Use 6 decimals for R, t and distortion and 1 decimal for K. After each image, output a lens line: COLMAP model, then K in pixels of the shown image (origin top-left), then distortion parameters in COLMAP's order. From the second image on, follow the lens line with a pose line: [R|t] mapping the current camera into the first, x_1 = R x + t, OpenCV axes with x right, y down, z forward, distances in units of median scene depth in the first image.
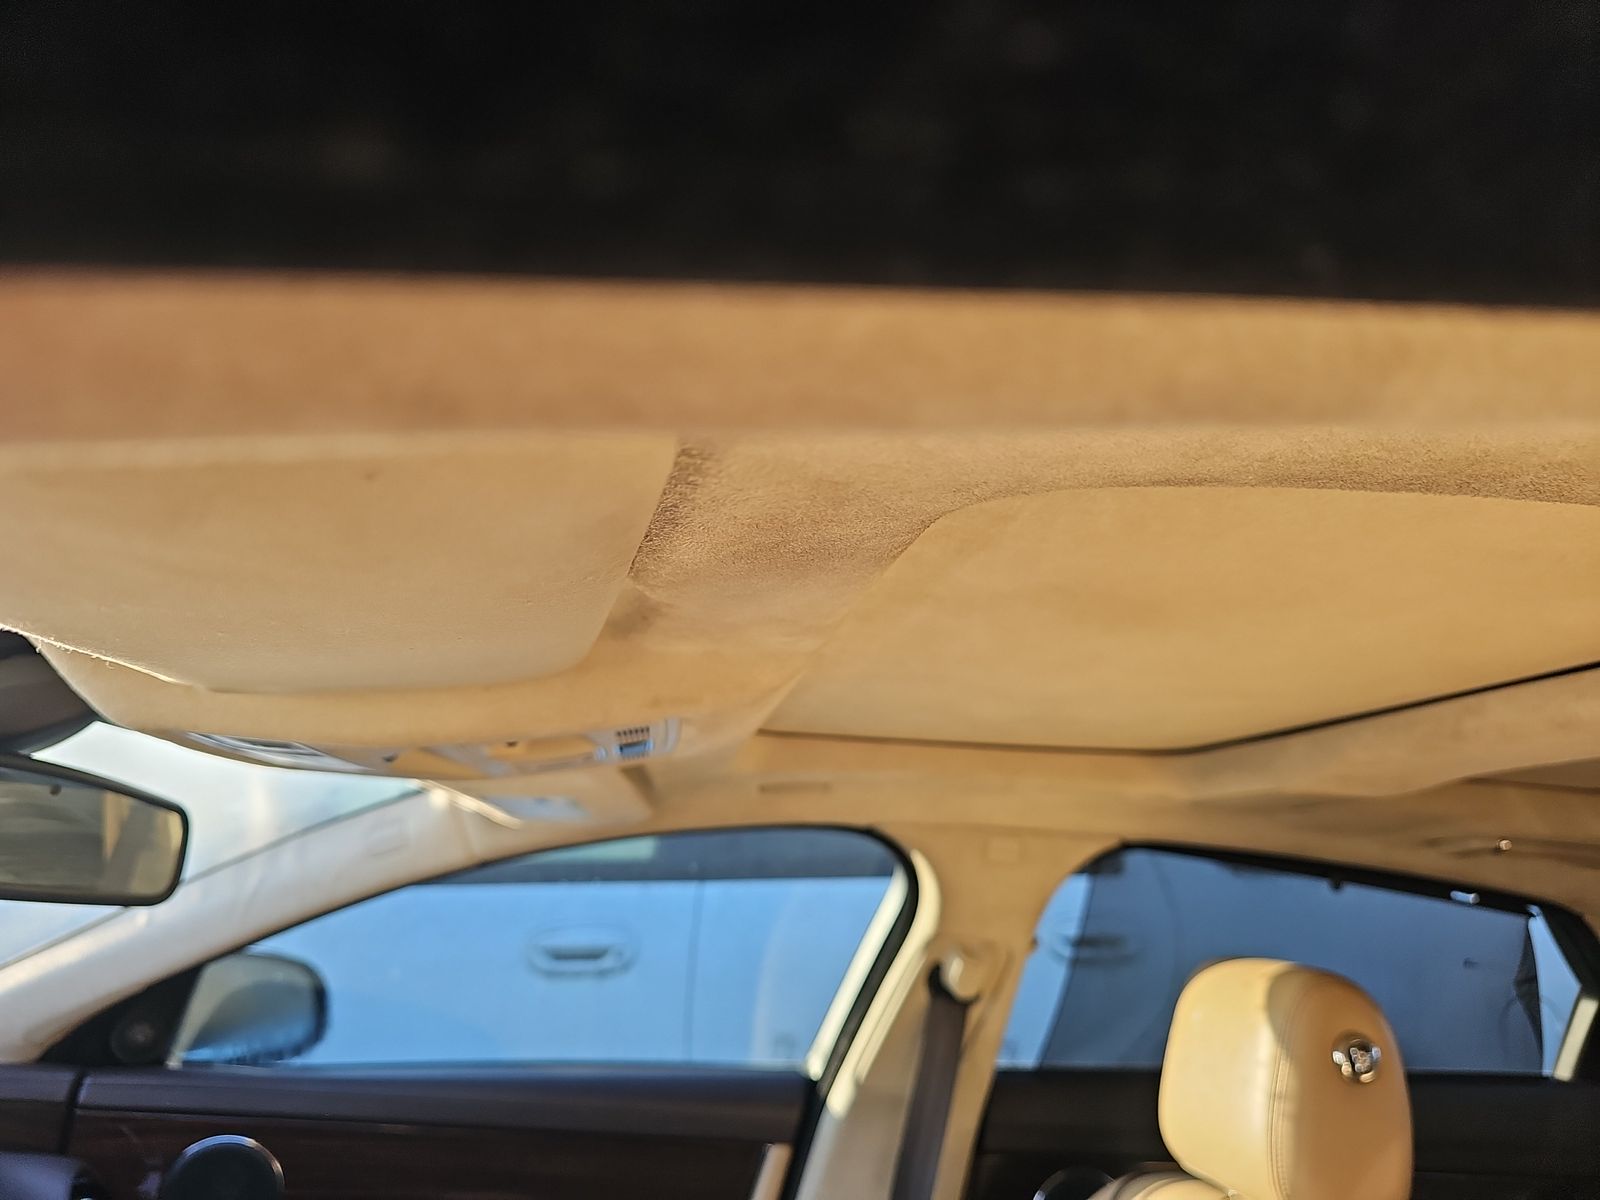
lens RADIAL K [[1061.1, 0, 800.0], [0, 1061.1, 600.0], [0, 0, 1]] dist [0.004288, -0.001126]
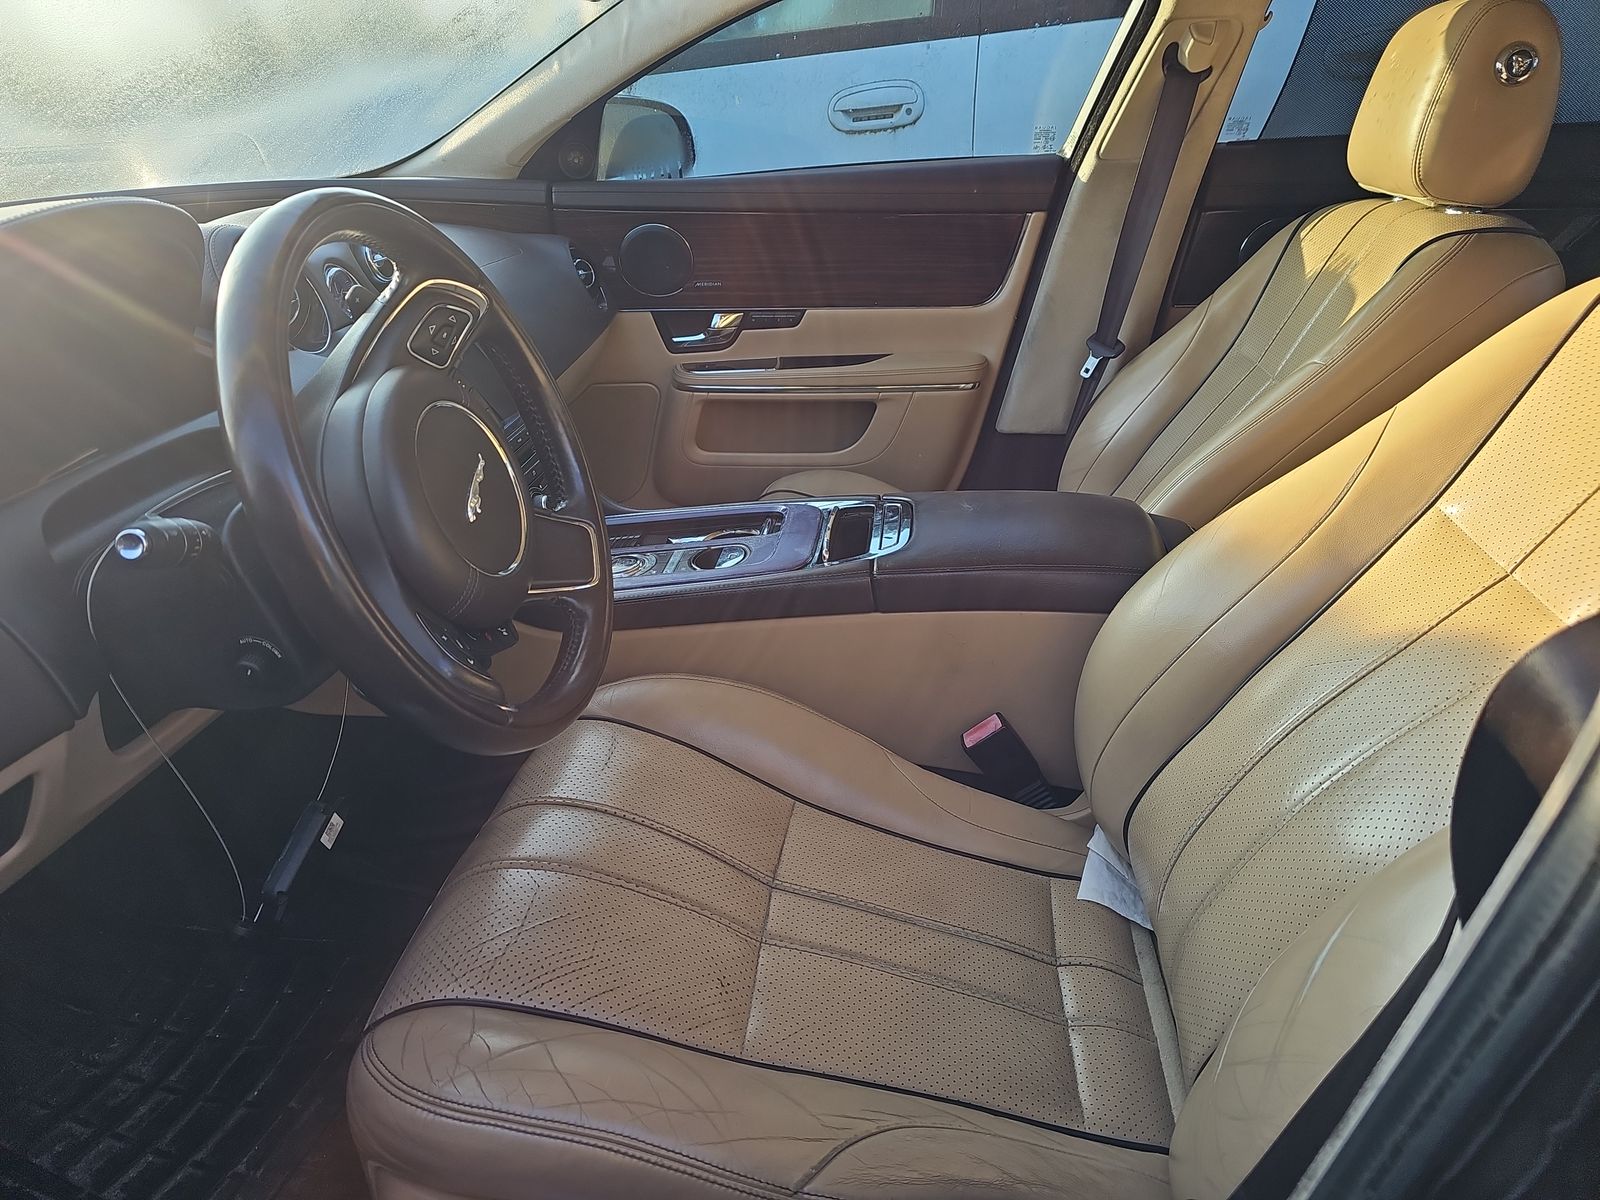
lens RADIAL K [[1061.1, 0, 800.0], [0, 1061.1, 600.0], [0, 0, 1]] dist [0.004288, -0.001126]
pose [[0.965270, 0.037657, -0.258526, 0.055244], [0.134376, 0.777062, 0.614913, 0.038367], [0.224046, -0.628297, 0.745015, -0.358779]]
